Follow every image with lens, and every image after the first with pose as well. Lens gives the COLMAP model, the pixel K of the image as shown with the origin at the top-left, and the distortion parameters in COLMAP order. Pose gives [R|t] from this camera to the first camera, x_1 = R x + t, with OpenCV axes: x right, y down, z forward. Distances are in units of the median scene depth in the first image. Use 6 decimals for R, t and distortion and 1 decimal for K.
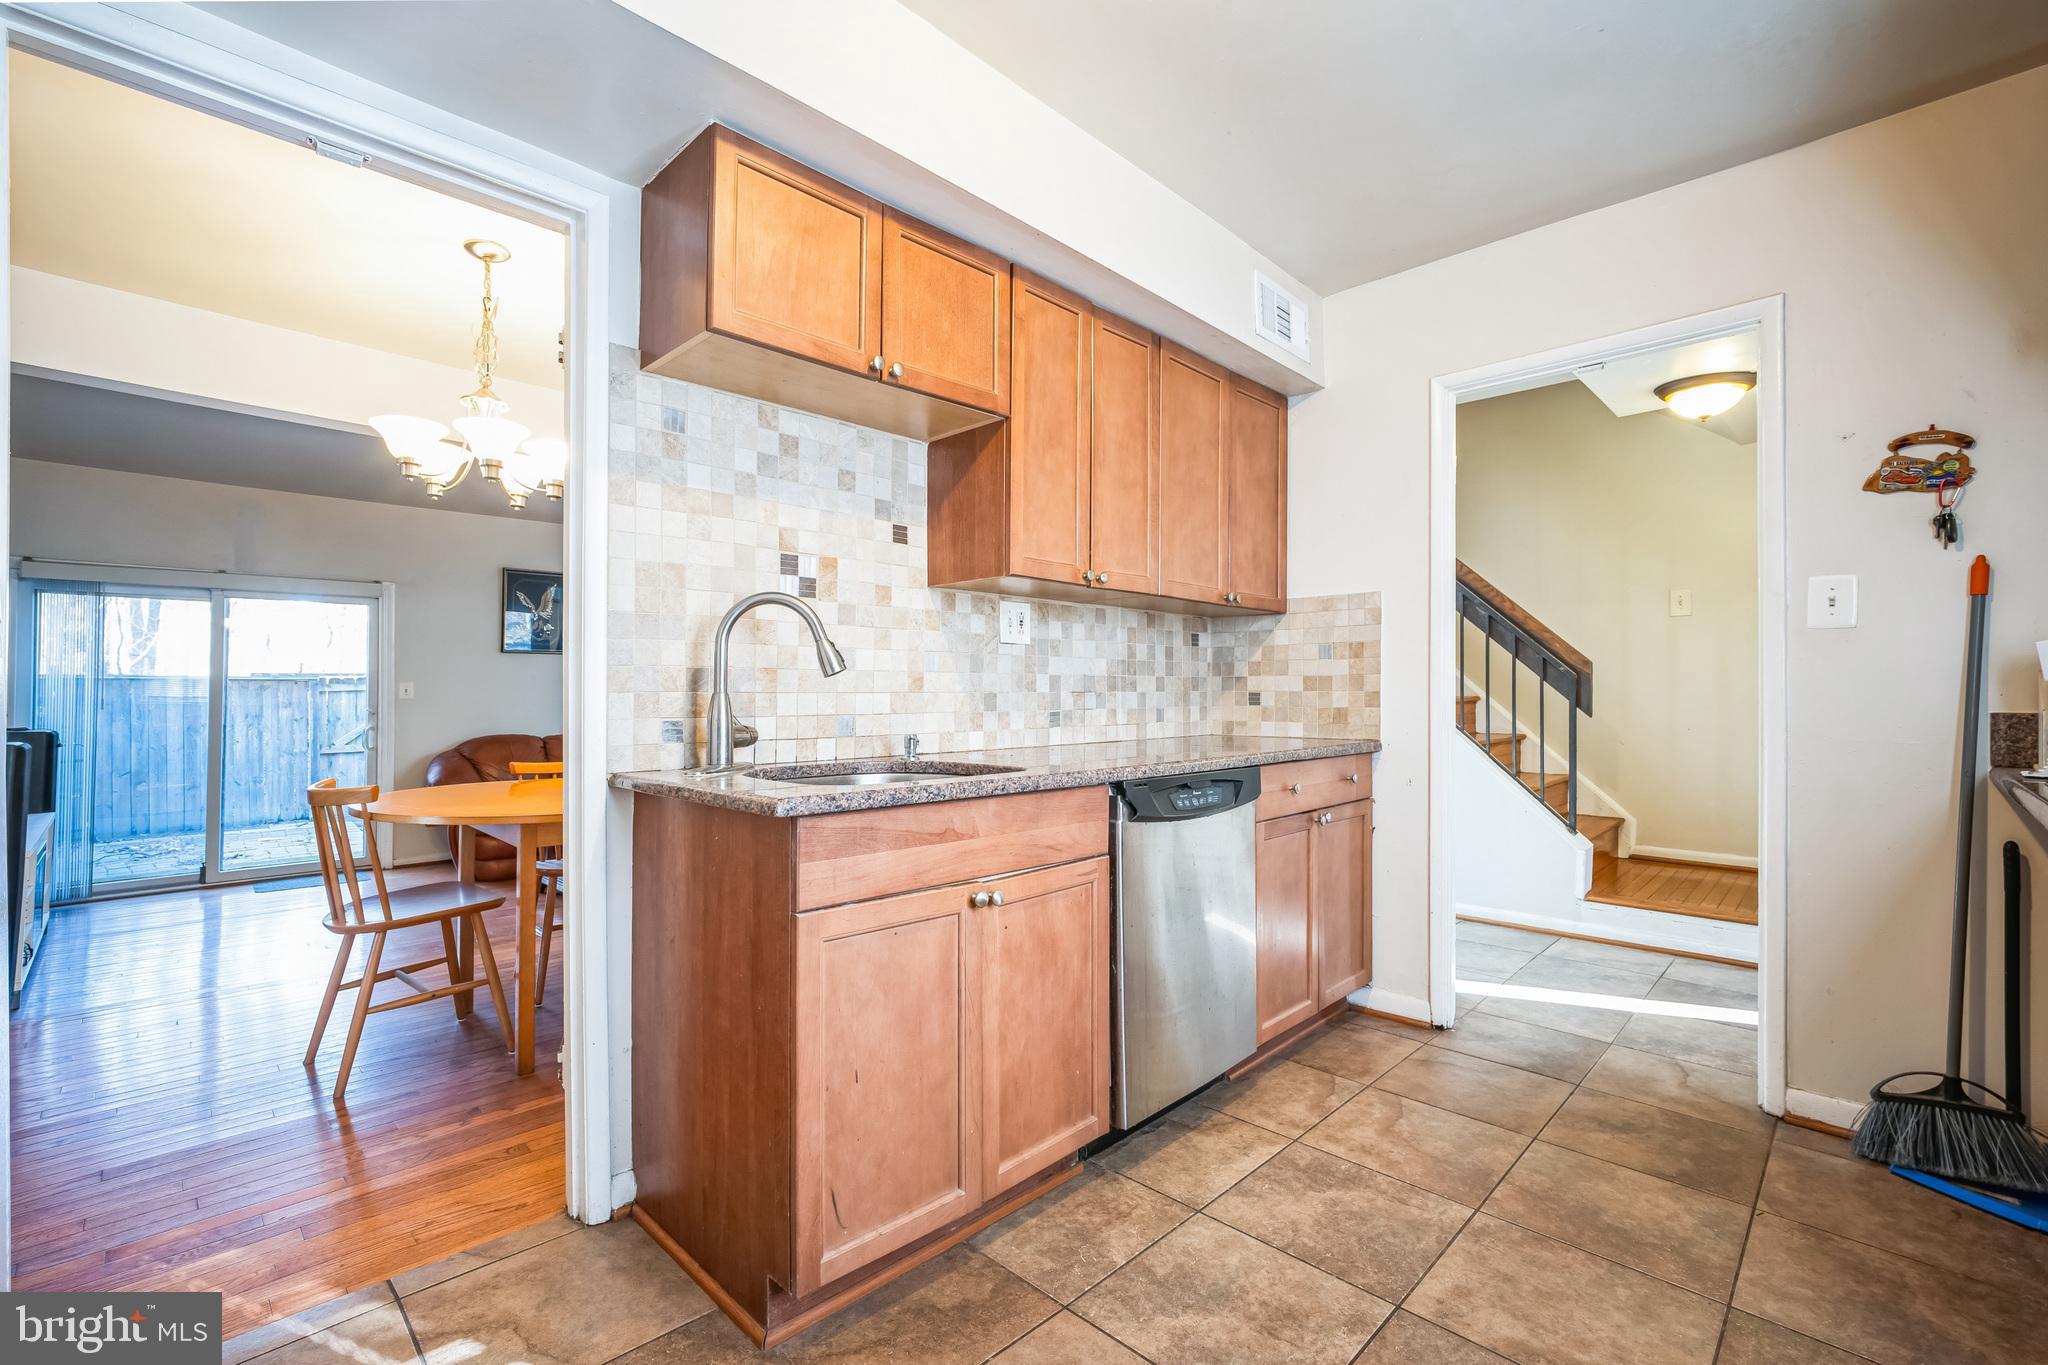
lens RADIAL K [[875.8, 0, 1021.5], [0, 875.8, 690.0], [0, 0, 1]] dist [-0.032374, 0.012095]
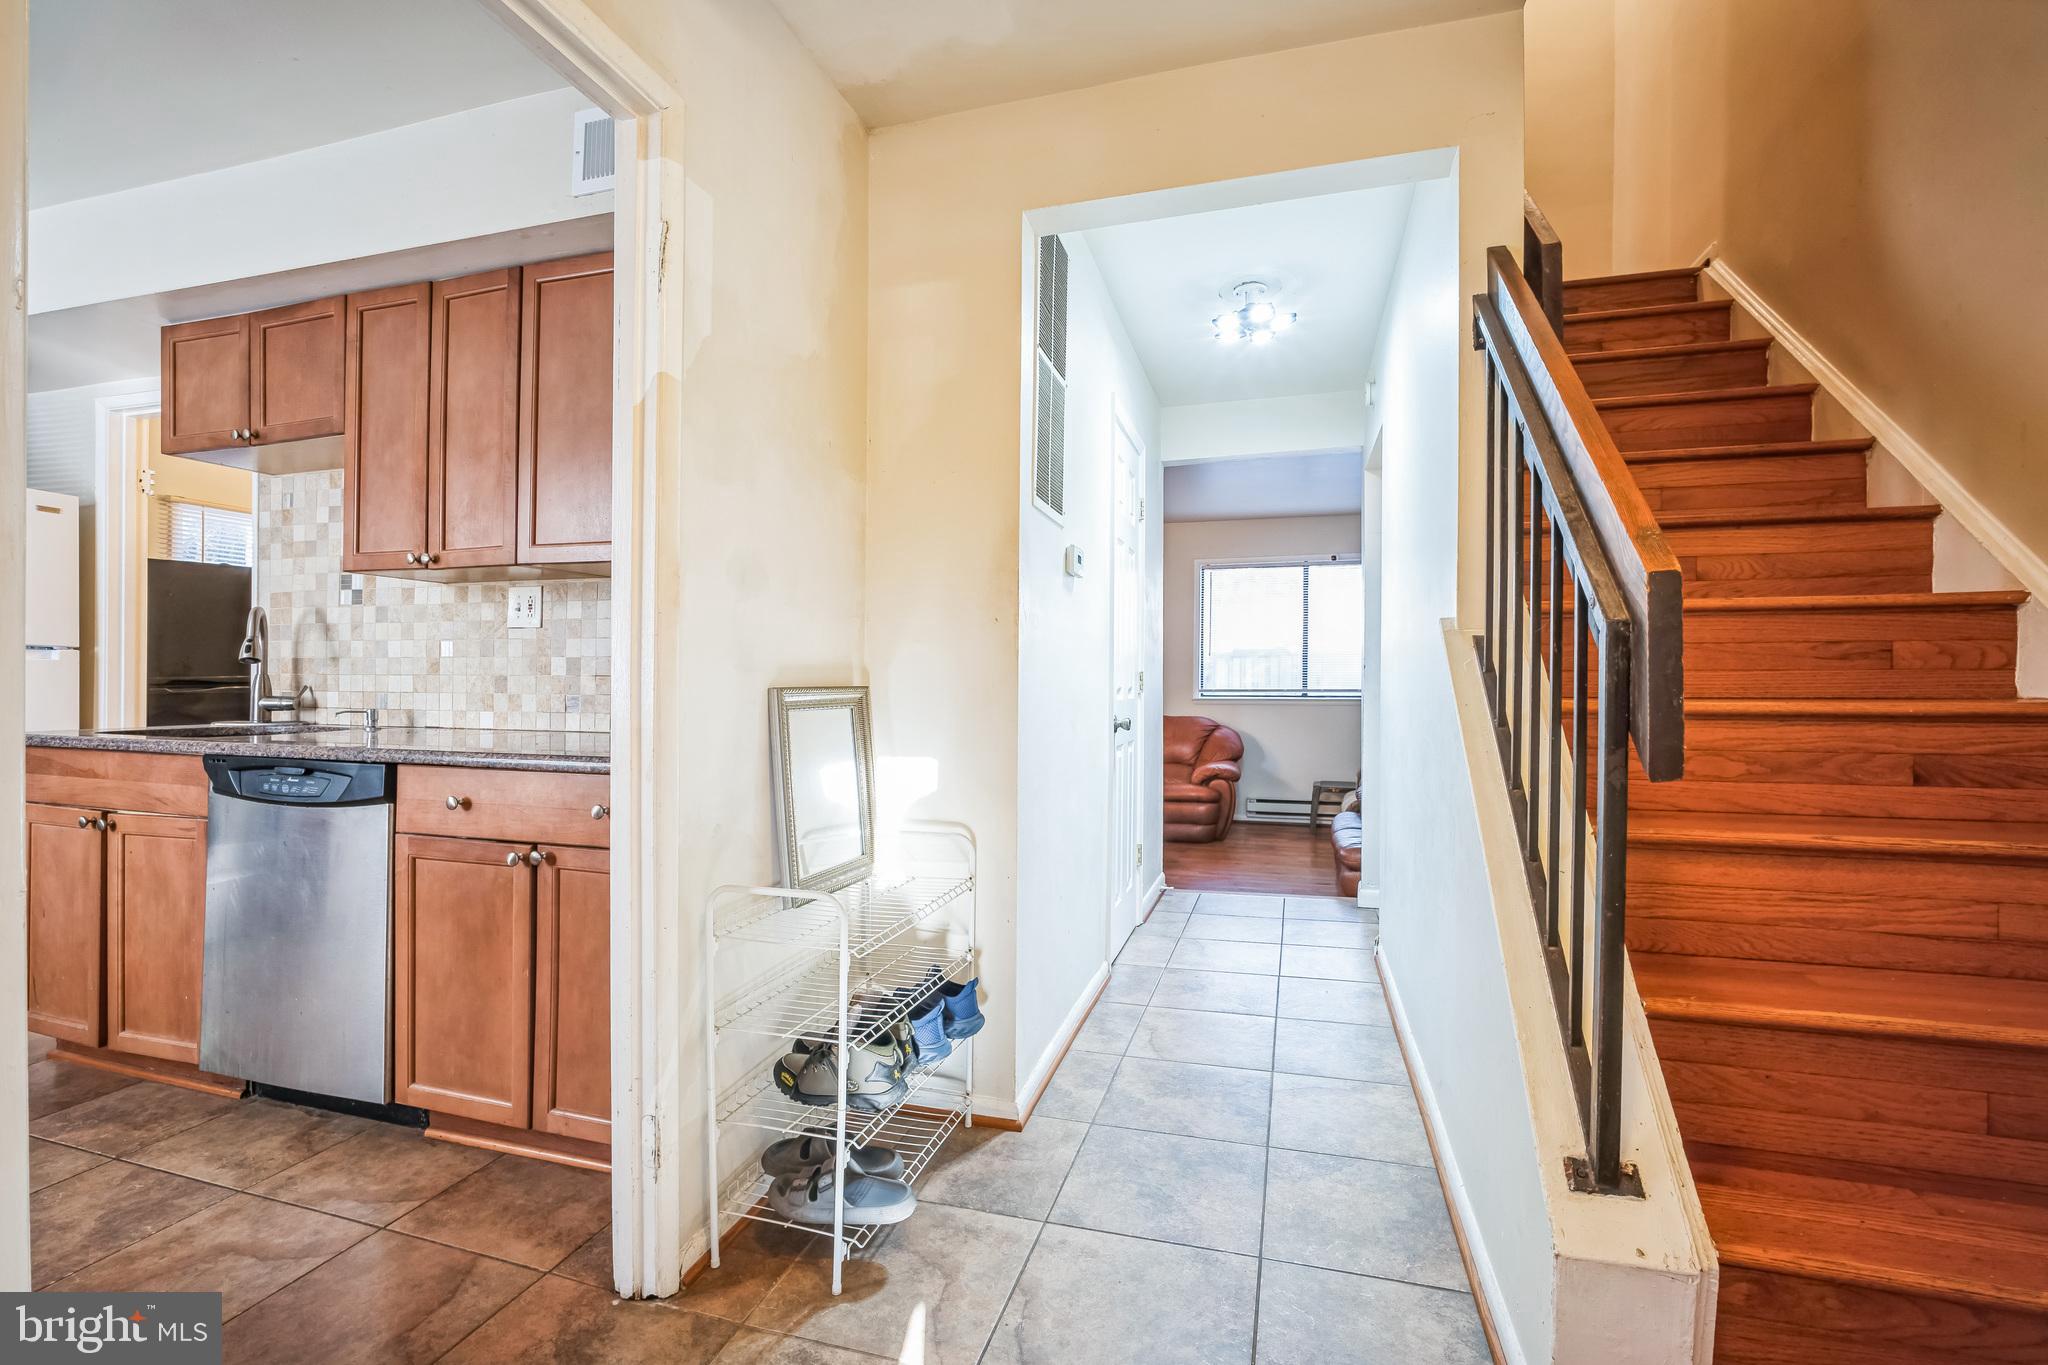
lens RADIAL K [[890.5, 0, 1025.6], [0, 890.5, 675.4], [0, 0, 1]] dist [-0.035285, 0.013477]
pose [[0.476635, 0.001704, -0.879100, 1.033344], [-0.002637, 0.999996, 0.000508, 0.000488], [0.879097, 0.002076, 0.476638, 0.905003]]
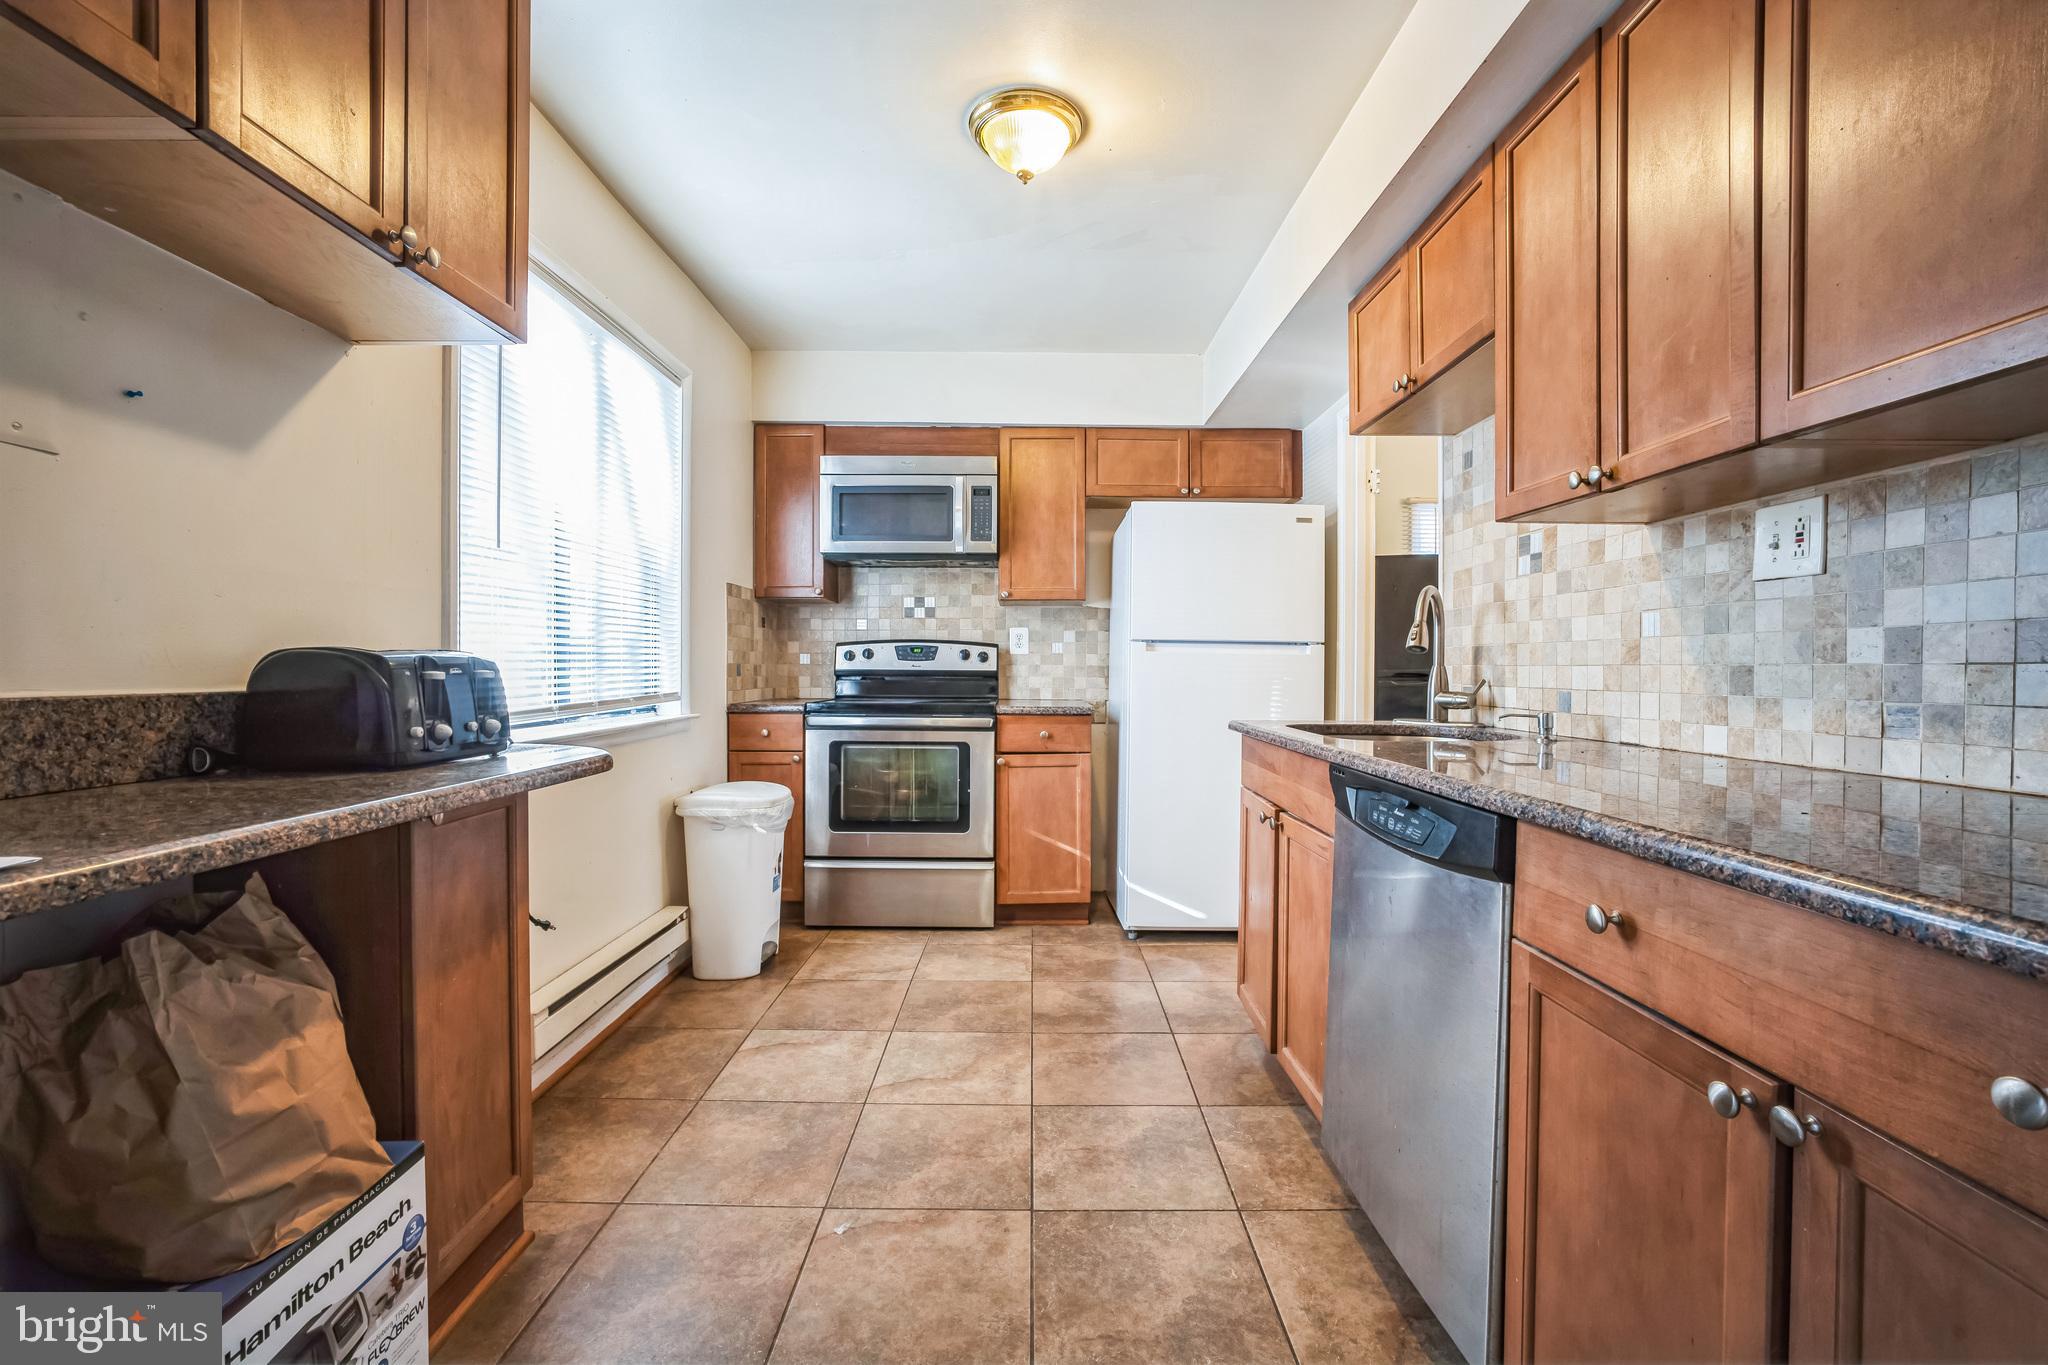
lens RADIAL K [[855.0, 0, 1024.6], [0, 855.0, 672.9], [0, 0, 1]] dist [-0.043213, 0.015734]
pose [[-0.703438, 0.004248, -0.710744, 0.629664], [0.001384, 0.999988, 0.004607, 0.004389], [0.710755, 0.002257, -0.703436, 0.908700]]
